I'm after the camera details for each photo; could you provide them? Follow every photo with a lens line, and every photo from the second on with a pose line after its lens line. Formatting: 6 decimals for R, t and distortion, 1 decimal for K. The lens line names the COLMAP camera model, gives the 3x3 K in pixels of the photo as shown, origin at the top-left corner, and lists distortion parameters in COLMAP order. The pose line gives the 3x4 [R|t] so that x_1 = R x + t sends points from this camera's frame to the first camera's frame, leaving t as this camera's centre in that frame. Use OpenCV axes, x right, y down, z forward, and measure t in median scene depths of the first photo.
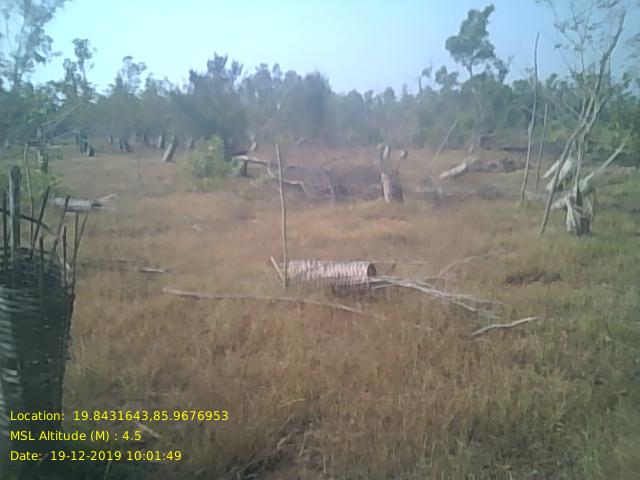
lens RADIAL K [[591.2, 0, 323.2], [0, 591.2, 241.5], [0, 0, 1]] dist [0.107630, 0.002374]
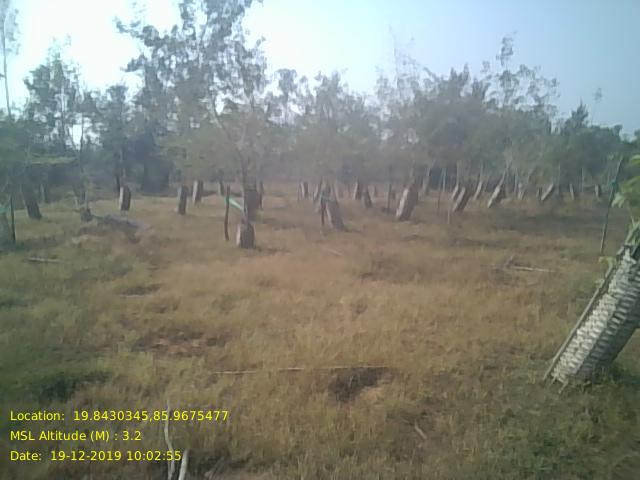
lens RADIAL K [[591.2, 0, 323.2], [0, 591.2, 241.5], [0, 0, 1]] dist [0.107630, 0.002374]
pose [[0.951581, 0.056805, -0.302105, -0.097174], [-0.078170, 0.995187, -0.059098, -0.053073], [0.297294, 0.079852, 0.951441, 0.280828]]
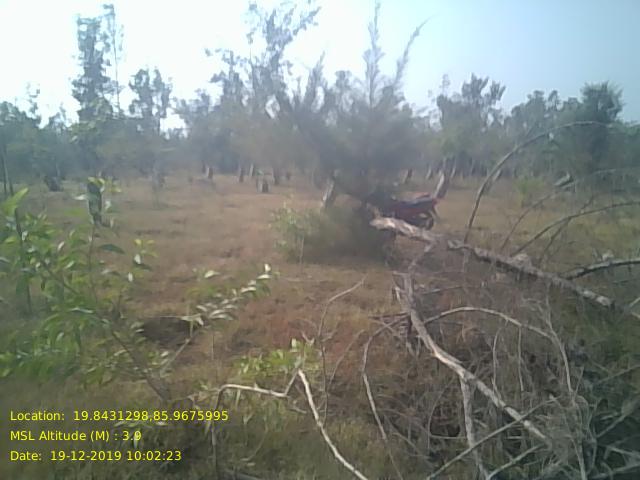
lens RADIAL K [[591.2, 0, 323.2], [0, 591.2, 241.5], [0, 0, 1]] dist [0.107630, 0.002374]
pose [[0.906889, 0.088778, -0.411910, 0.001750], [-0.110463, 0.993455, -0.029085, -0.026777], [0.406632, 0.071878, 0.910760, 0.140472]]
